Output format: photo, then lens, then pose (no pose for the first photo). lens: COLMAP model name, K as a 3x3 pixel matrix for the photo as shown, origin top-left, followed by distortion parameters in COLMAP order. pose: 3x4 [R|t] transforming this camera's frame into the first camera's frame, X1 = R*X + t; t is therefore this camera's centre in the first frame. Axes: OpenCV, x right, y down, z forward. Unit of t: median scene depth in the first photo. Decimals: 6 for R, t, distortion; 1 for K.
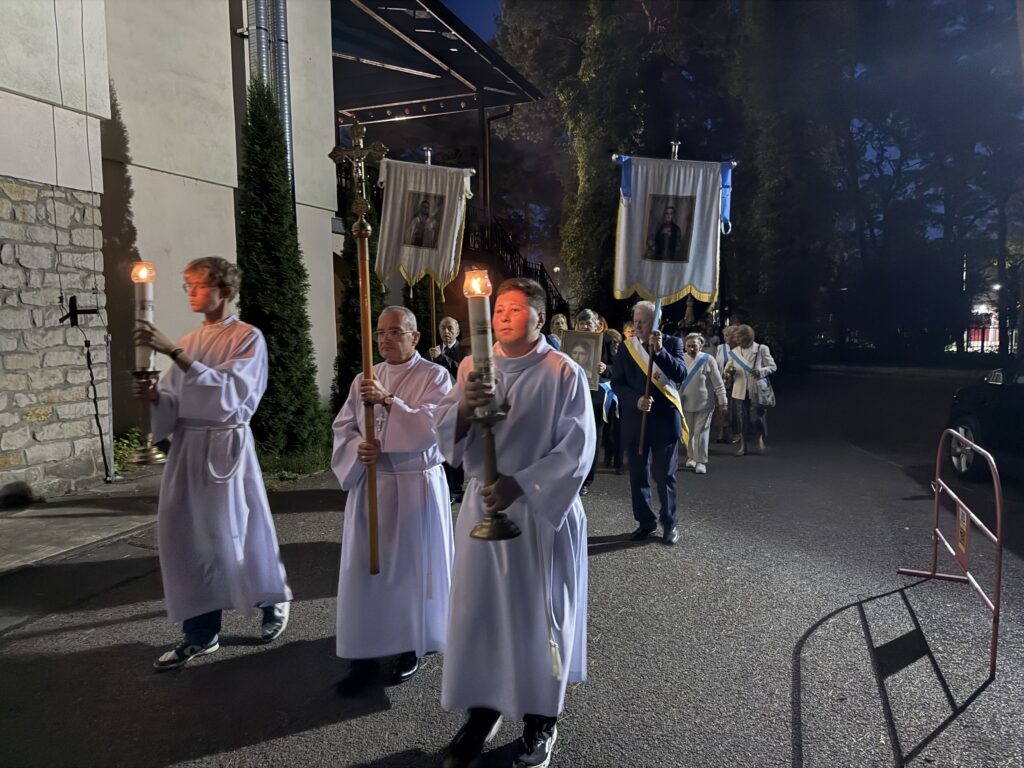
lens RADIAL K [[722.7, 0, 512.0], [0, 722.7, 384.0], [0, 0, 1]] dist [0.072697, -0.102716]
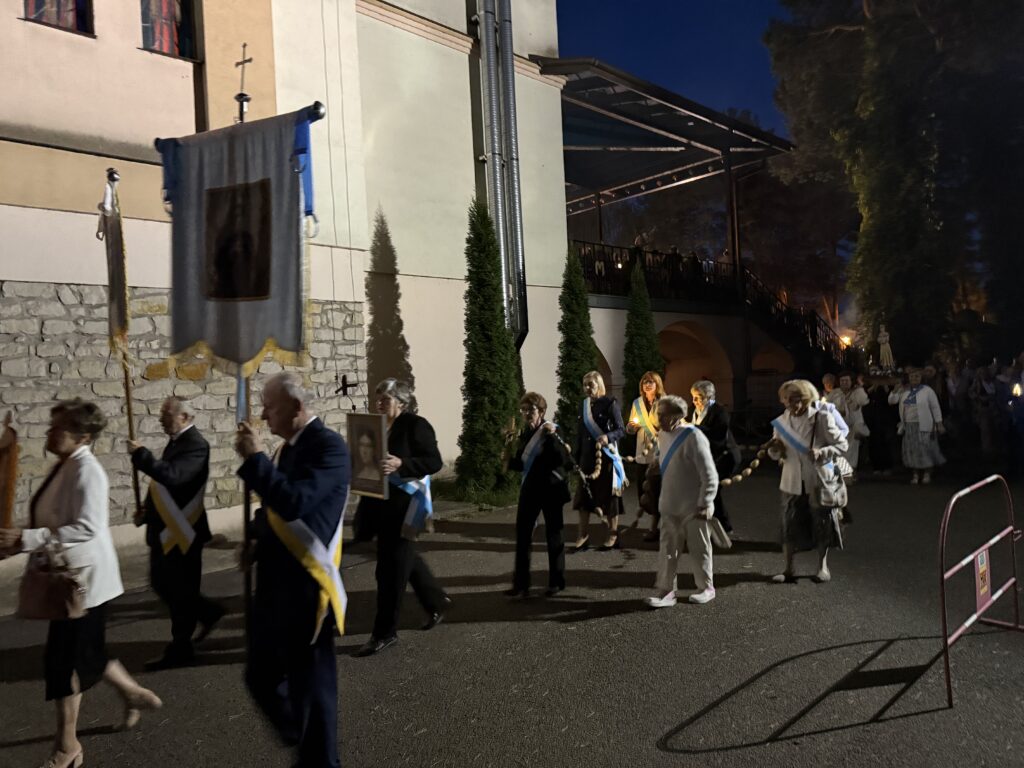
lens RADIAL K [[709.4, 0, 498.5], [0, 709.4, 387.0], [0, 0, 1]] dist [0.098926, -0.152259]
pose [[0.902316, -0.035136, -0.429641, 0.225913], [0.005562, 0.997539, -0.069898, 0.002944], [0.431040, 0.060681, 0.900290, -0.109447]]
